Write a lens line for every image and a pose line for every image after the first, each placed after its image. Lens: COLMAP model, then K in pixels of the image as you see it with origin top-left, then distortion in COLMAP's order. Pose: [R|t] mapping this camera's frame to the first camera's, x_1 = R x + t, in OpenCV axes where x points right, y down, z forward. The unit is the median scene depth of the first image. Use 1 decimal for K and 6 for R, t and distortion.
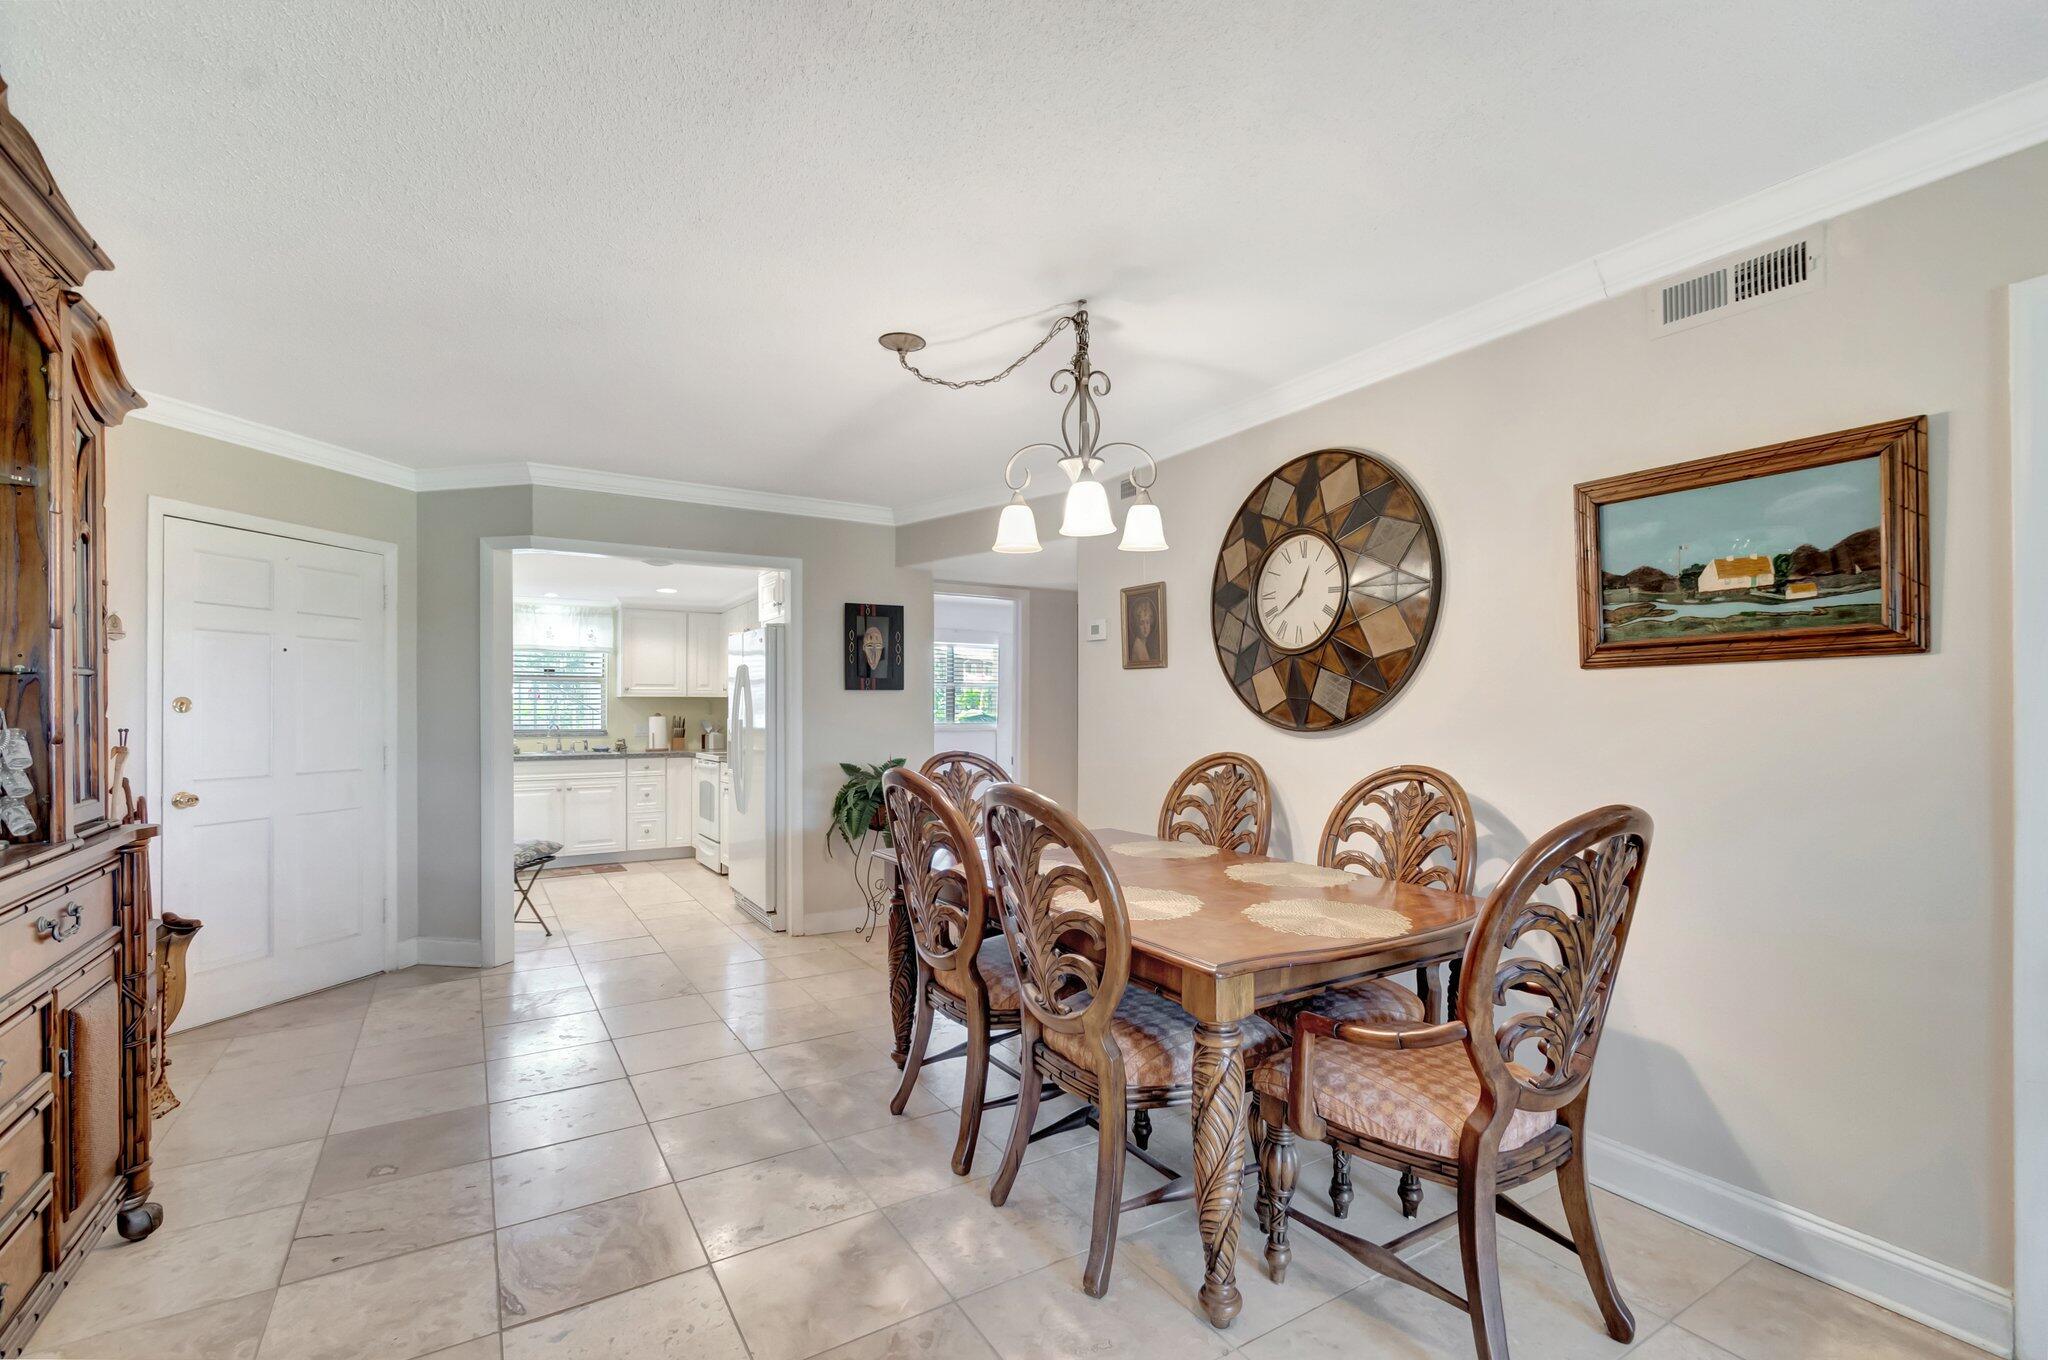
lens RADIAL K [[901.3, 0, 1033.7], [0, 901.3, 693.1], [0, 0, 1]] dist [0.005342, -0.003380]
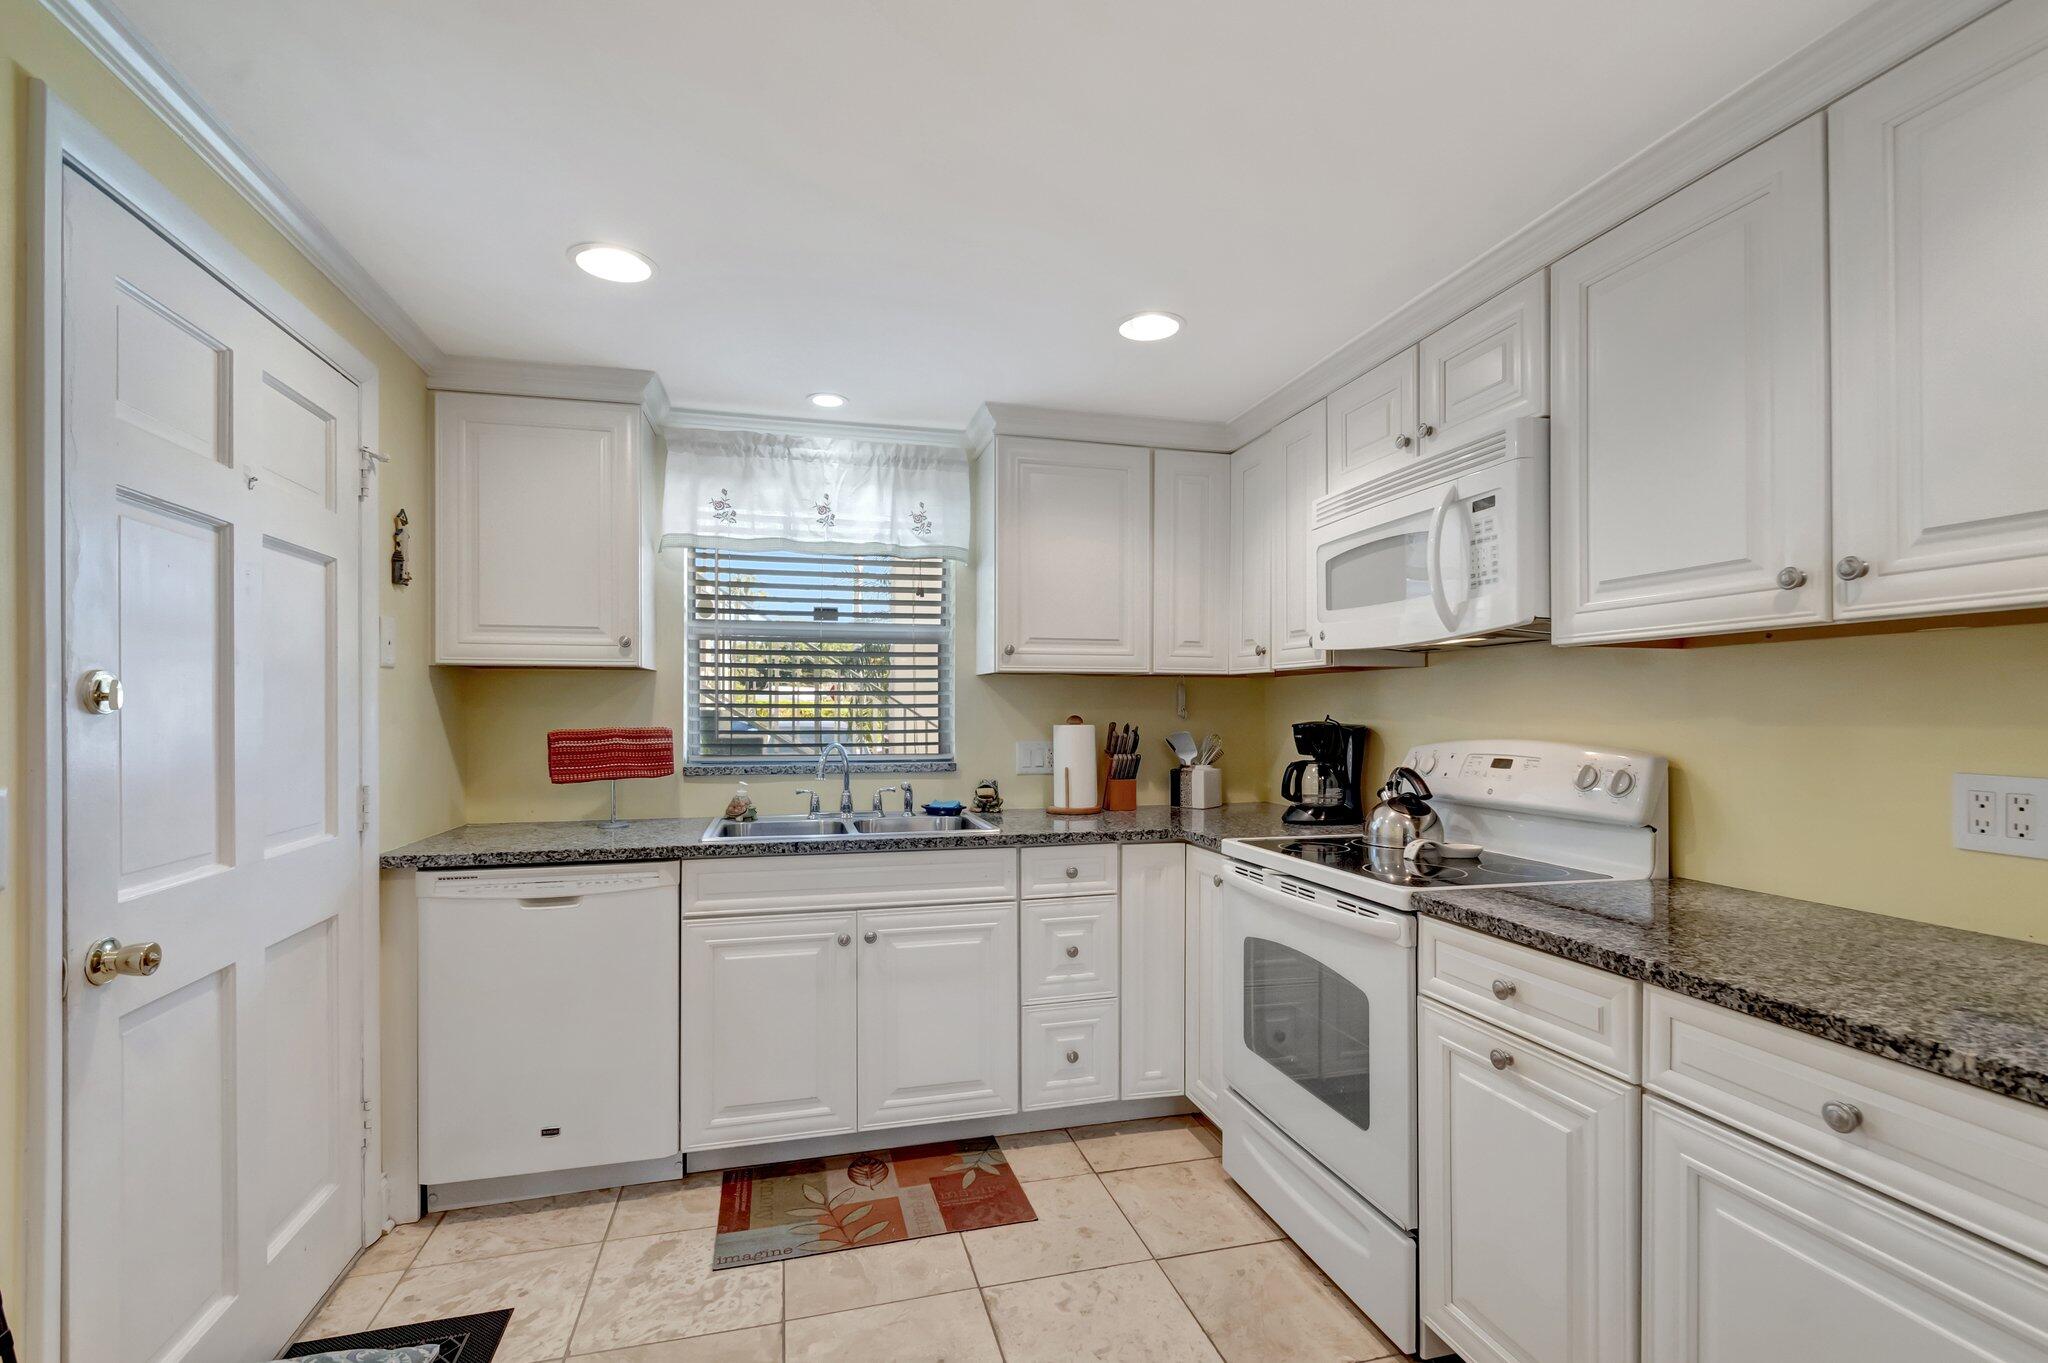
lens RADIAL K [[901.3, 0, 1019.3], [0, 901.3, 699.9], [0, 0, 1]] dist [0.005342, -0.003380]
pose [[0.954761, 0.003453, -0.297355, -0.789028], [-0.001677, 0.999979, 0.006228, 0.032303], [0.297371, -0.005448, 0.954747, 1.515240]]
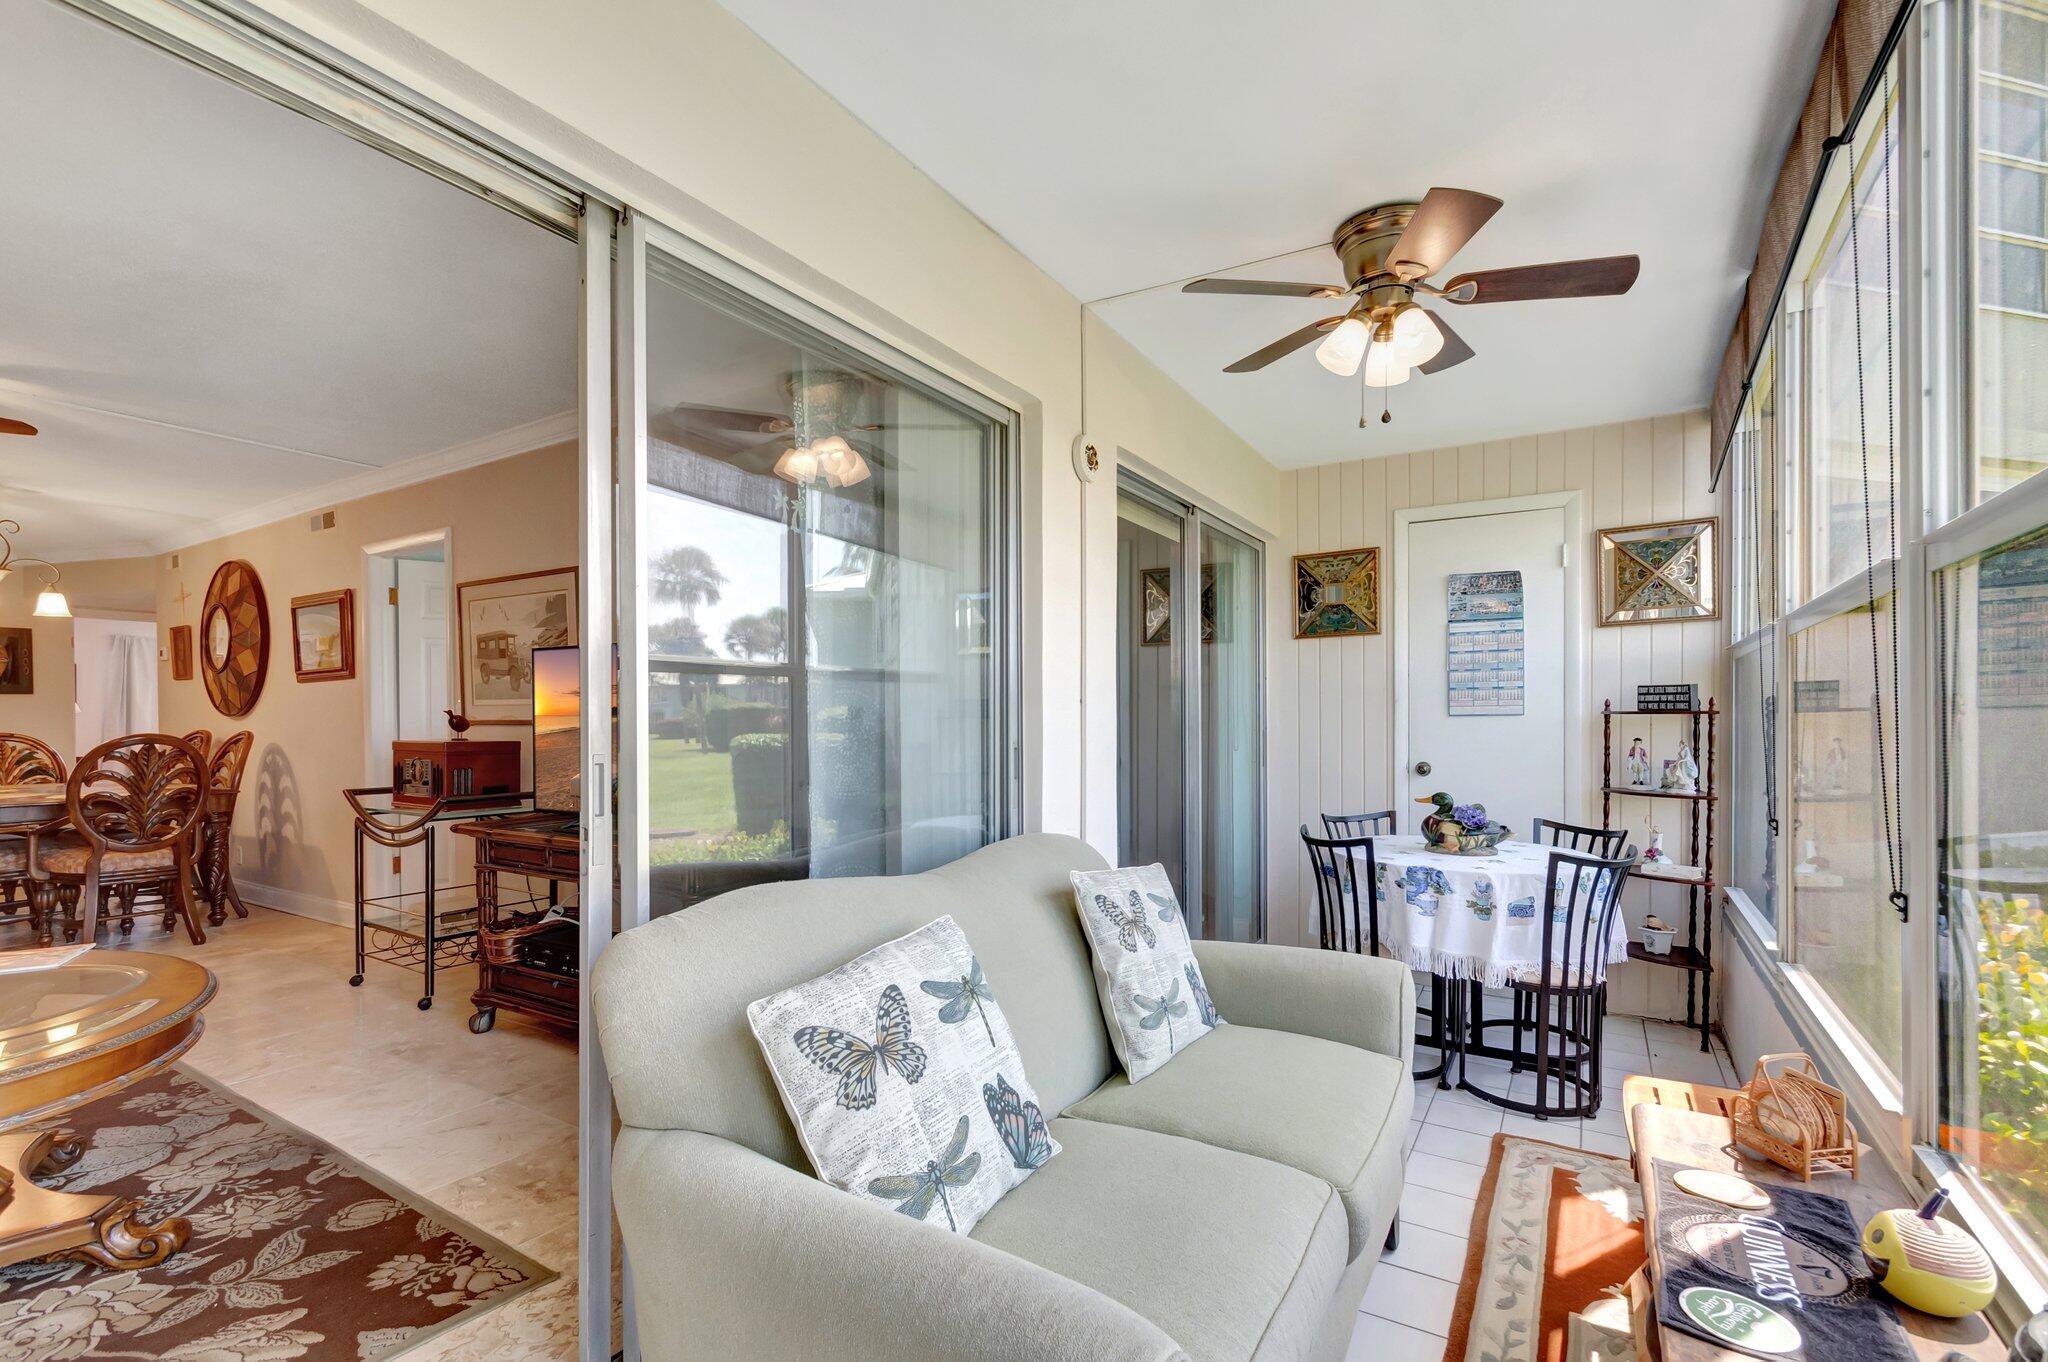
lens RADIAL K [[901.3, 0, 1007.4], [0, 901.3, 735.1], [0, 0, 1]] dist [0.005342, -0.003380]
pose [[0.896061, -0.008091, 0.443857, 0.649849], [-0.004453, 0.999620, 0.027212, 0.020933], [-0.443909, -0.026360, 0.895684, -0.972546]]
